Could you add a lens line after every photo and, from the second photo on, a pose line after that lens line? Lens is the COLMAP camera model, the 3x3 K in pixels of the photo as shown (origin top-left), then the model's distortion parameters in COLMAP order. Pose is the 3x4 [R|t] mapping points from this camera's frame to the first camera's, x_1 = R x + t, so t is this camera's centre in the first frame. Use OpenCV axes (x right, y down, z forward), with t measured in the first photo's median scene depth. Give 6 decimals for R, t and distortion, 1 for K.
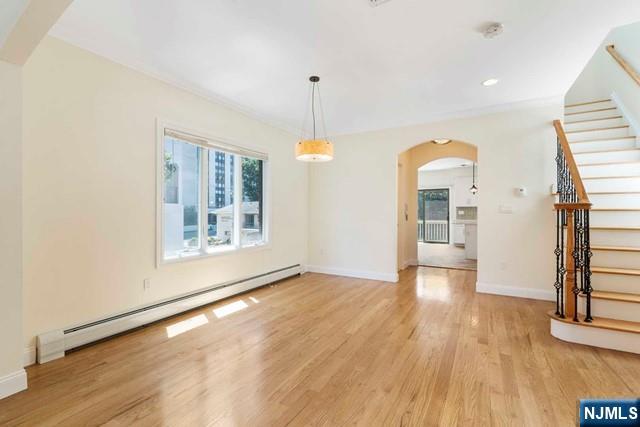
lens RADIAL K [[289.8, 0, 319.3], [0, 289.8, 212.0], [0, 0, 1]] dist [-0.004218, -0.000238]
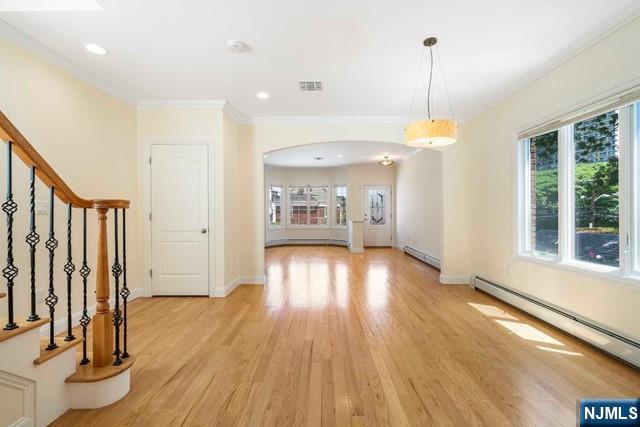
lens RADIAL K [[289.8, 0, 320.7], [0, 289.8, 211.6], [0, 0, 1]] dist [-0.004218, -0.000238]
pose [[-0.874470, 0.000971, -0.485078, 0.525195], [0.002777, 0.999992, -0.003005, 0.002575], [0.485071, -0.003974, -0.874466, 1.294190]]
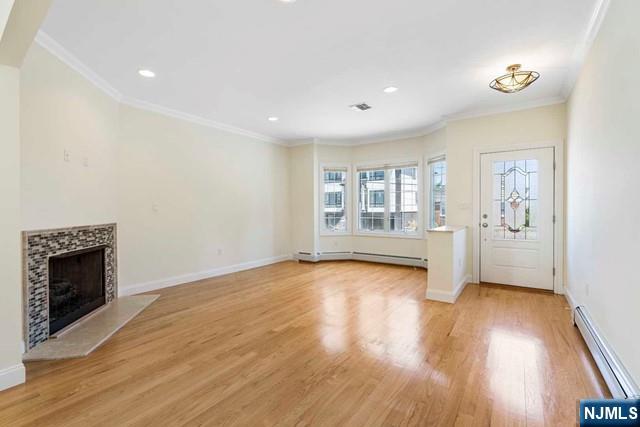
lens RADIAL K [[289.8, 0, 316.8], [0, 289.8, 214.1], [0, 0, 1]] dist [-0.004218, -0.000238]
pose [[-0.995682, -0.000198, 0.092826, -0.442951], [0.001255, 0.999878, 0.015591, -0.002317], [-0.092818, 0.015640, -0.995560, 0.542160]]
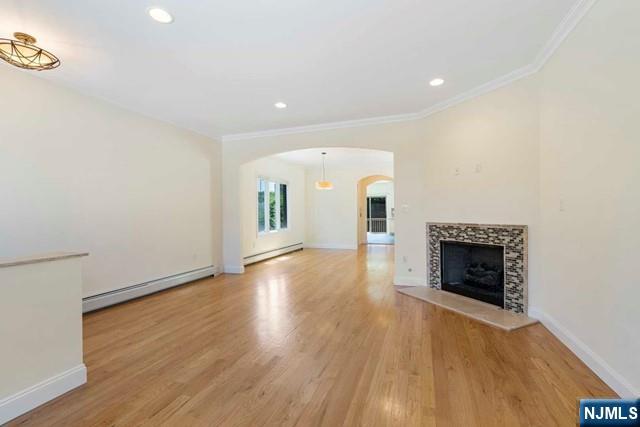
lens RADIAL K [[289.8, 0, 319.6], [0, 289.8, 213.0], [0, 0, 1]] dist [-0.004218, -0.000238]
pose [[0.984123, -0.011464, 0.177119, -0.392764], [0.011353, 0.999934, 0.001637, -0.000091], [-0.177126, 0.000400, 0.984188, -1.042556]]
